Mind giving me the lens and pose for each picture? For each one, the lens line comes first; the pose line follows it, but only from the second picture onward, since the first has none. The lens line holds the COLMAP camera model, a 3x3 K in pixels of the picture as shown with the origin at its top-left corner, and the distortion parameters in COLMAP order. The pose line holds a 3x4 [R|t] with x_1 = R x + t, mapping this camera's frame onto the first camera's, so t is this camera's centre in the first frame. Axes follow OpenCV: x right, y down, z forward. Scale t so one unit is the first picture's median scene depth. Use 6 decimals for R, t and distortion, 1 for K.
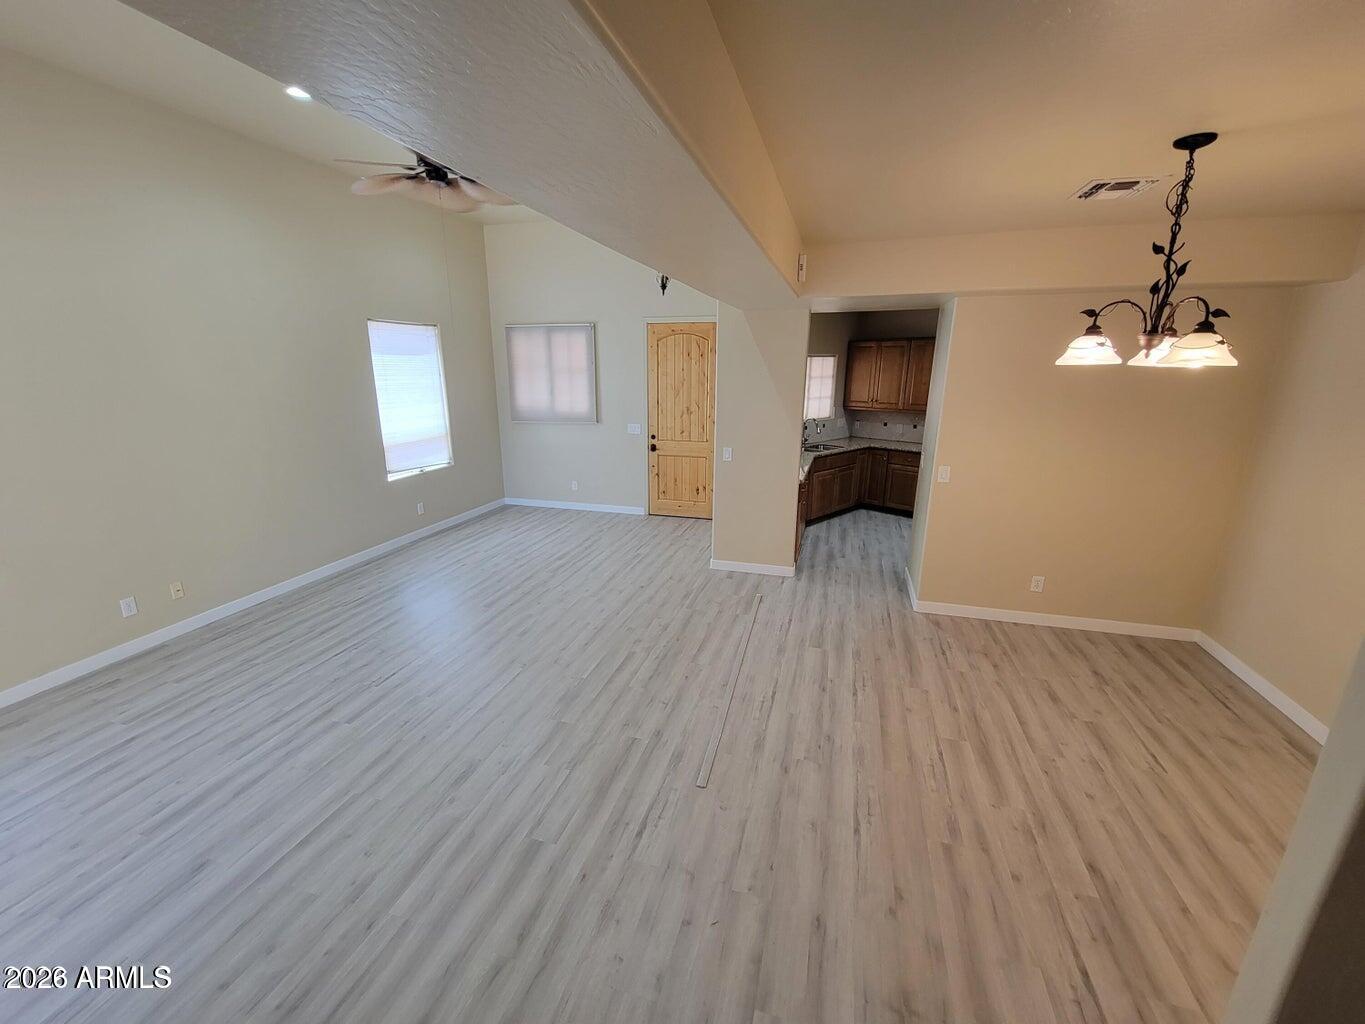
lens RADIAL K [[560.0, 0, 678.4], [0, 560.0, 520.5], [0, 0, 1]] dist [0.002755, -0.004743]
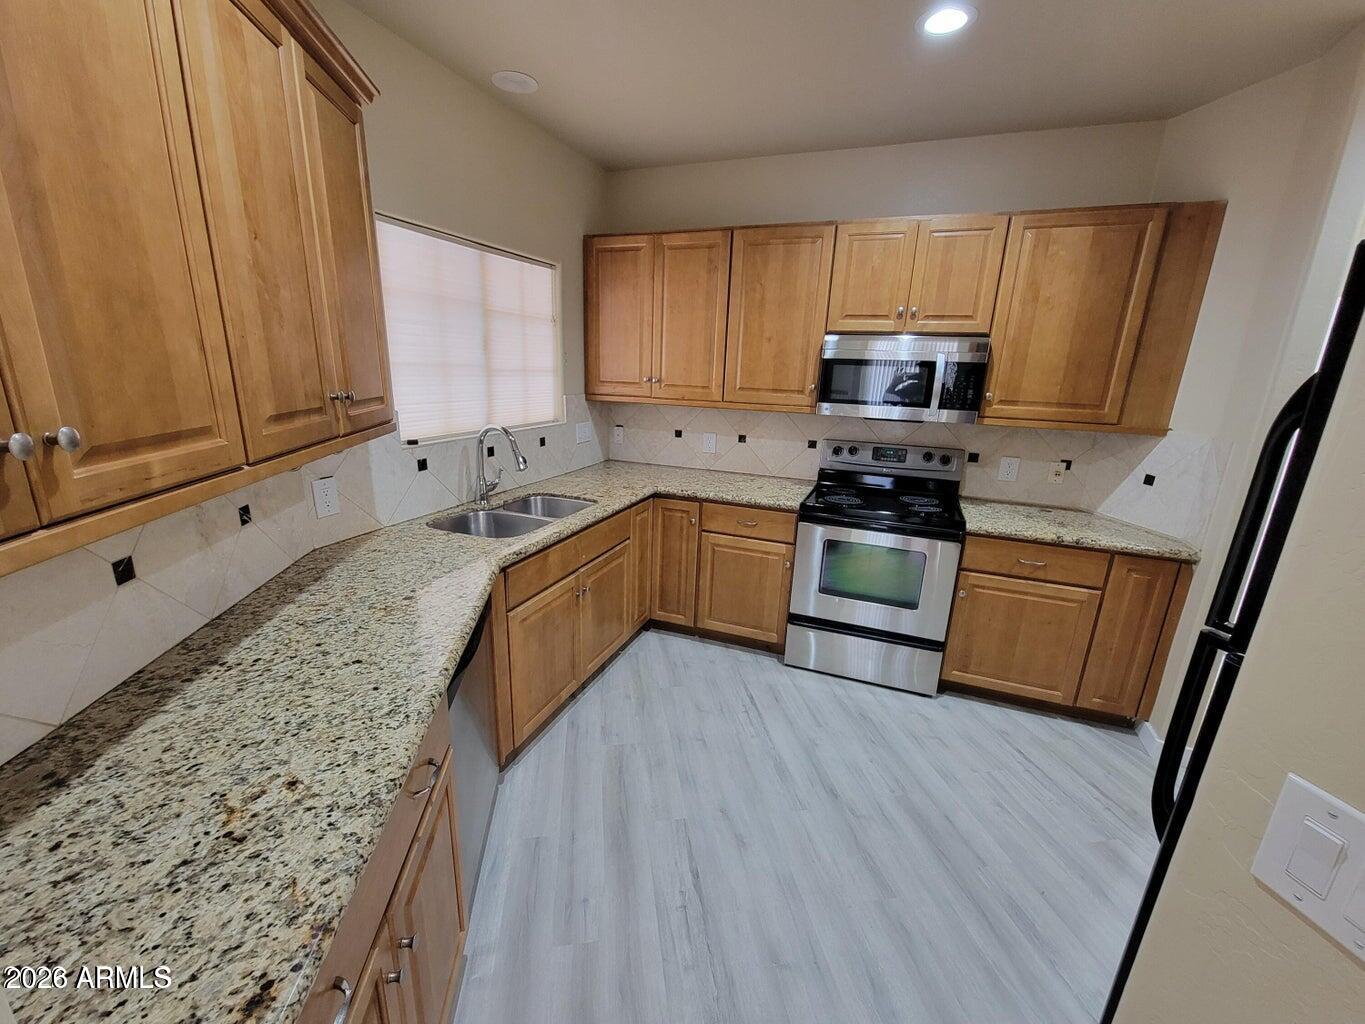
lens RADIAL K [[560.0, 0, 678.4], [0, 560.0, 520.5], [0, 0, 1]] dist [0.002755, -0.004743]
pose [[0.905450, -0.085784, 0.415693, 0.351254], [0.082451, 0.996256, 0.025999, -0.228595], [-0.416367, 0.010734, 0.909133, 1.183189]]
